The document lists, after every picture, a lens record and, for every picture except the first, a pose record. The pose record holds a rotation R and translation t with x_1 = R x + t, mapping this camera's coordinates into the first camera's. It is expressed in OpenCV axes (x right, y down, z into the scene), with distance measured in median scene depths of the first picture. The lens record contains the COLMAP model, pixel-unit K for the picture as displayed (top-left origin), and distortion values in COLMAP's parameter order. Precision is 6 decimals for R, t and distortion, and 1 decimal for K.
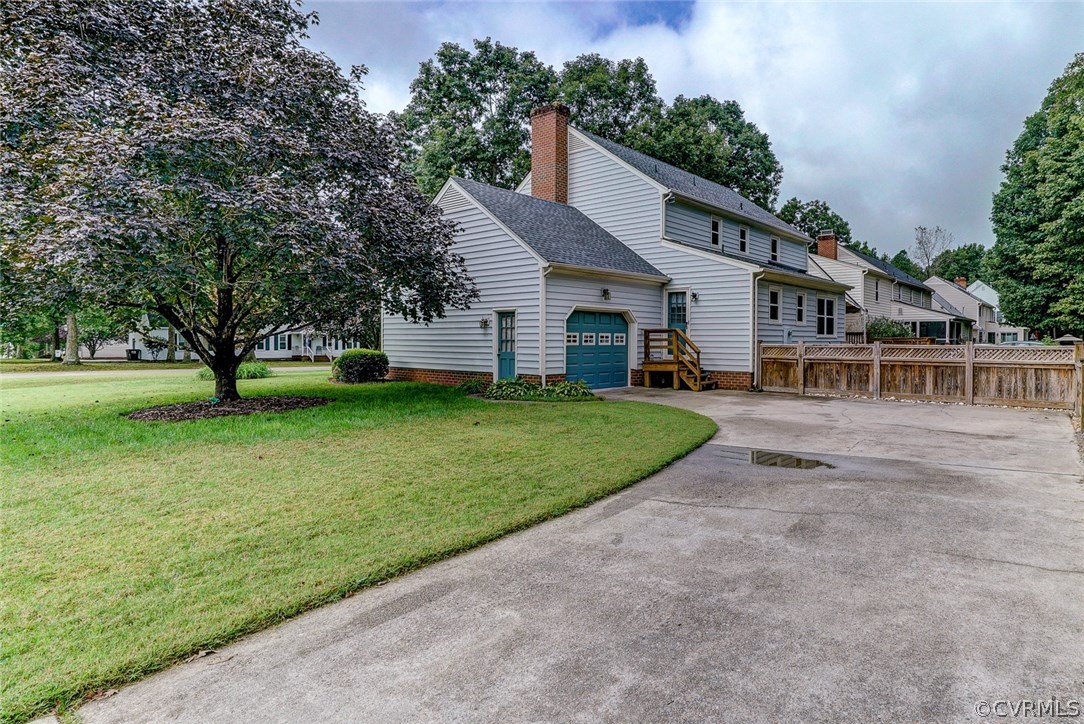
lens RADIAL K [[497.0, 0, 535.6], [0, 497.0, 356.8], [0, 0, 1]] dist [0.001943, 0.000295]
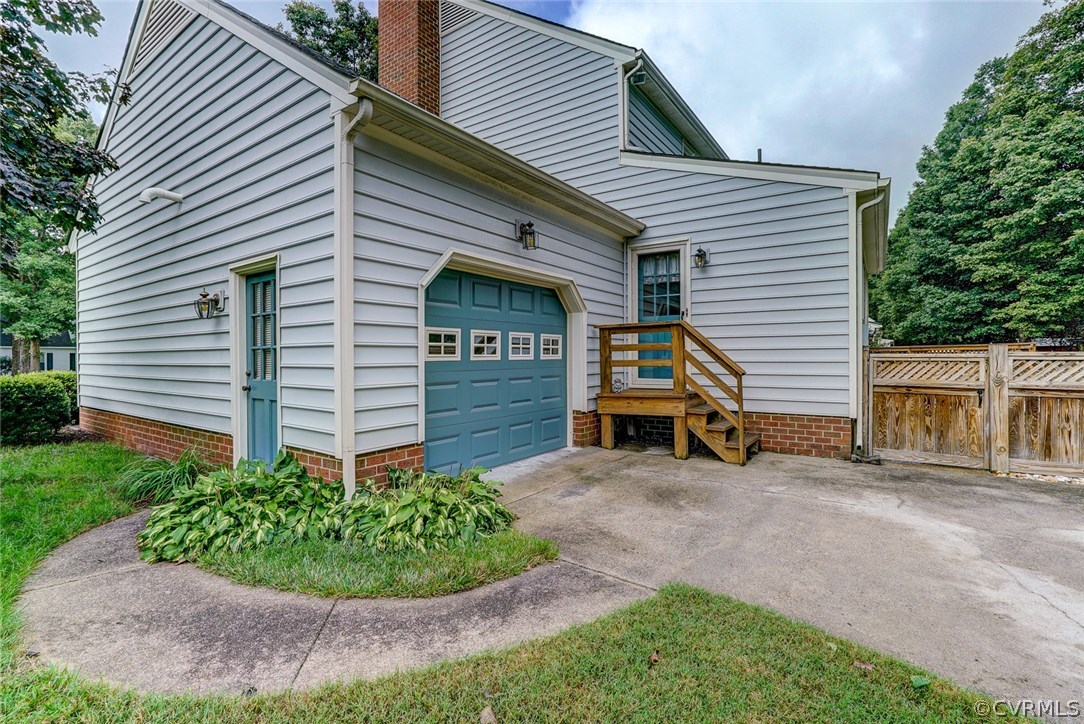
lens RADIAL K [[496.2, 0, 531.5], [0, 496.2, 361.4], [0, 0, 1]] dist [-0.012995, 0.000374]
pose [[0.974147, -0.009705, 0.225707, 0.048867], [0.014882, 0.999664, -0.021246, -0.012448], [-0.225425, 0.024056, 0.973963, 0.564272]]
